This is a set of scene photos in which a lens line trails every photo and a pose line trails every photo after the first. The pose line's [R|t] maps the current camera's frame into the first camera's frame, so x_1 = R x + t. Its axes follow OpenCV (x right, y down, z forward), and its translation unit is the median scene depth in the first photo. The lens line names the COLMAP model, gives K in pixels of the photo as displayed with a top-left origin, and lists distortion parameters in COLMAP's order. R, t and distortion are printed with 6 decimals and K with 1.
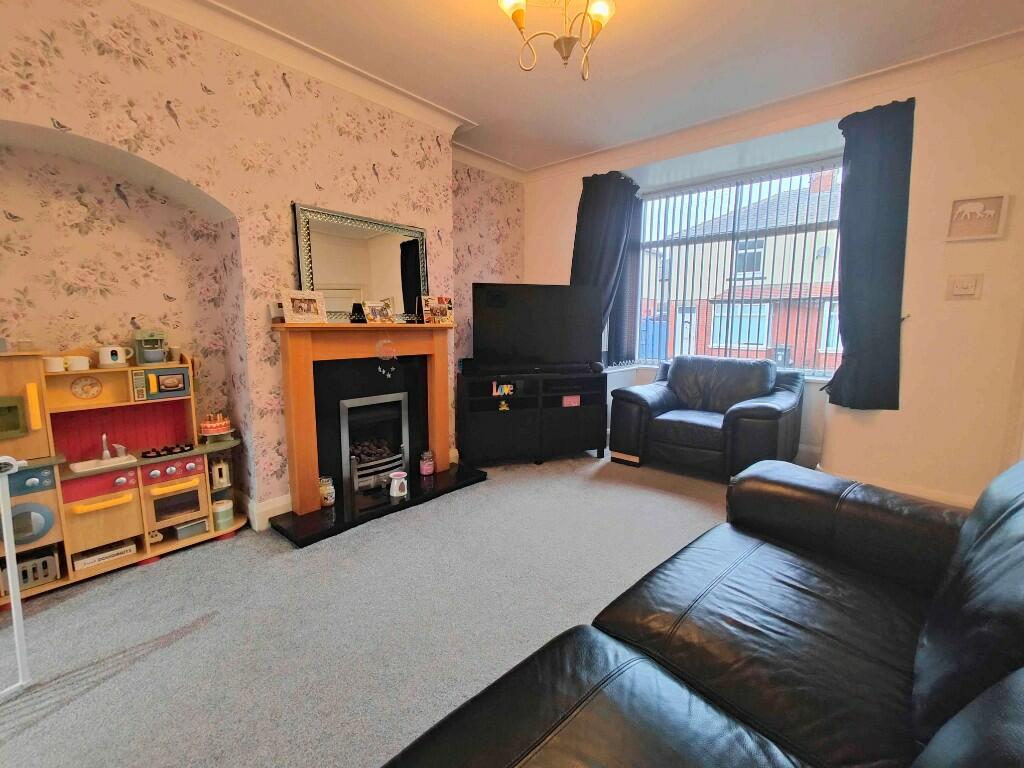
lens RADIAL K [[451.9, 0, 509.5], [0, 451.9, 379.2], [0, 0, 1]] dist [0.013341, -0.000585]
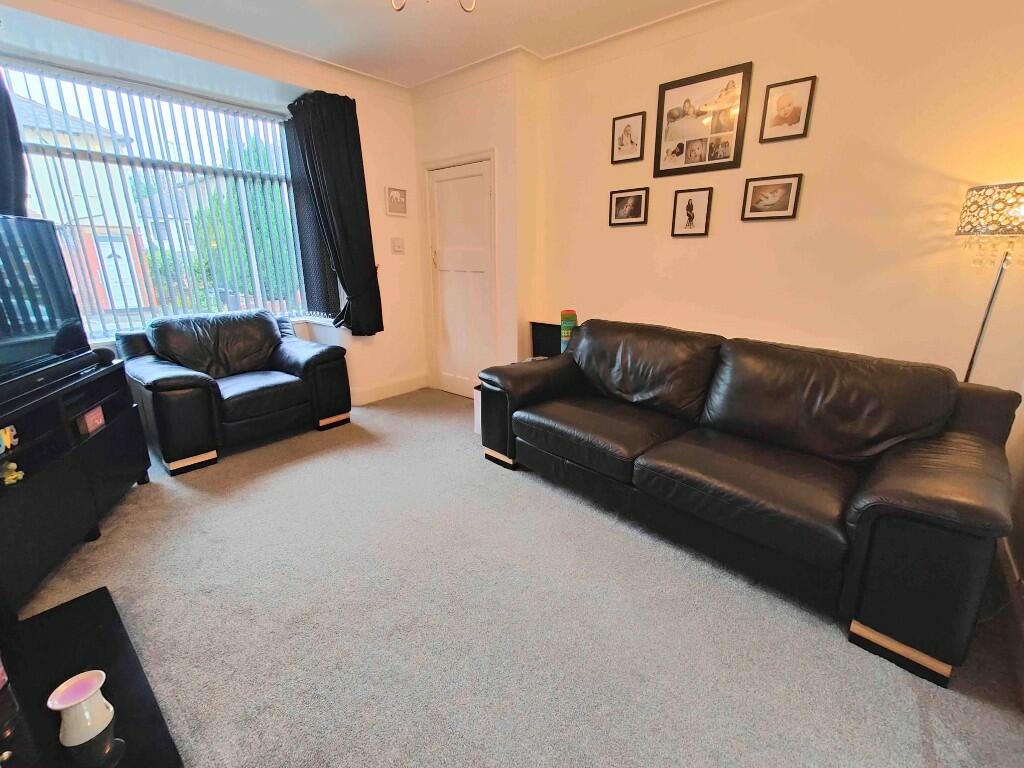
lens RADIAL K [[451.9, 0, 509.5], [0, 451.9, 379.2], [0, 0, 1]] dist [0.013341, -0.000585]
pose [[-0.031374, -0.255497, 0.966301, -0.589051], [0.142809, 0.955712, 0.257334, -0.096429], [-0.989253, 0.146070, 0.006503, 0.604201]]
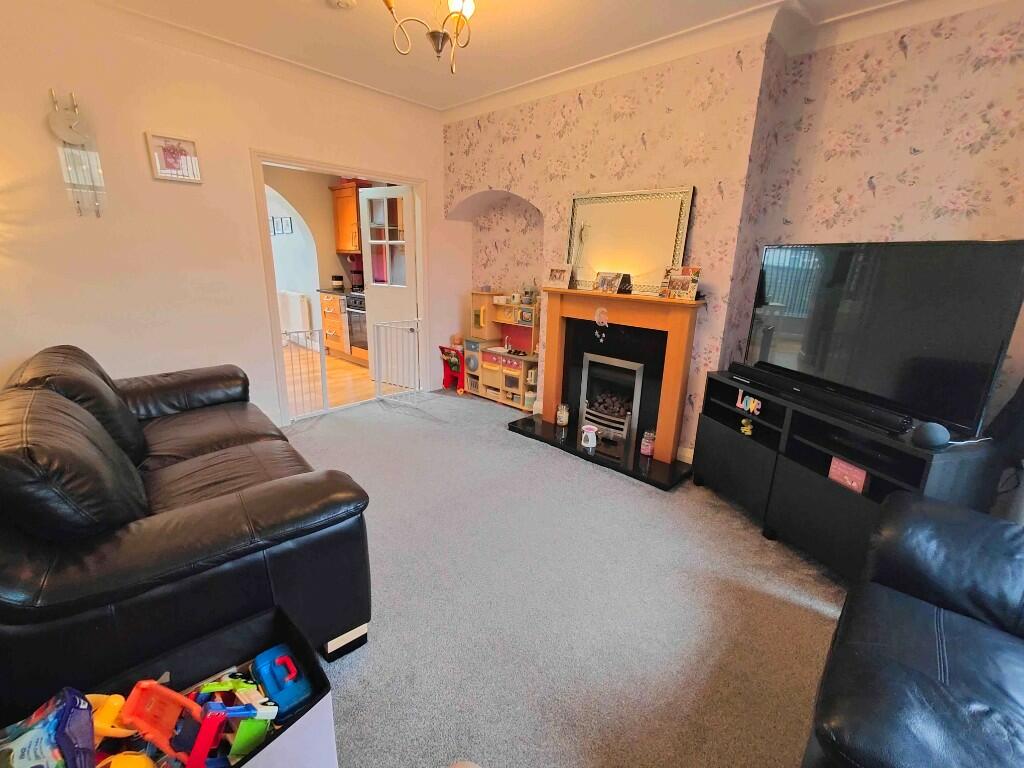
lens RADIAL K [[451.9, 0, 509.5], [0, 451.9, 379.2], [0, 0, 1]] dist [0.013341, -0.000585]
pose [[-0.048104, 0.257948, -0.964960, 0.837507], [-0.154730, 0.952493, 0.262329, -0.173817], [0.986785, 0.161927, -0.005907, 0.806604]]
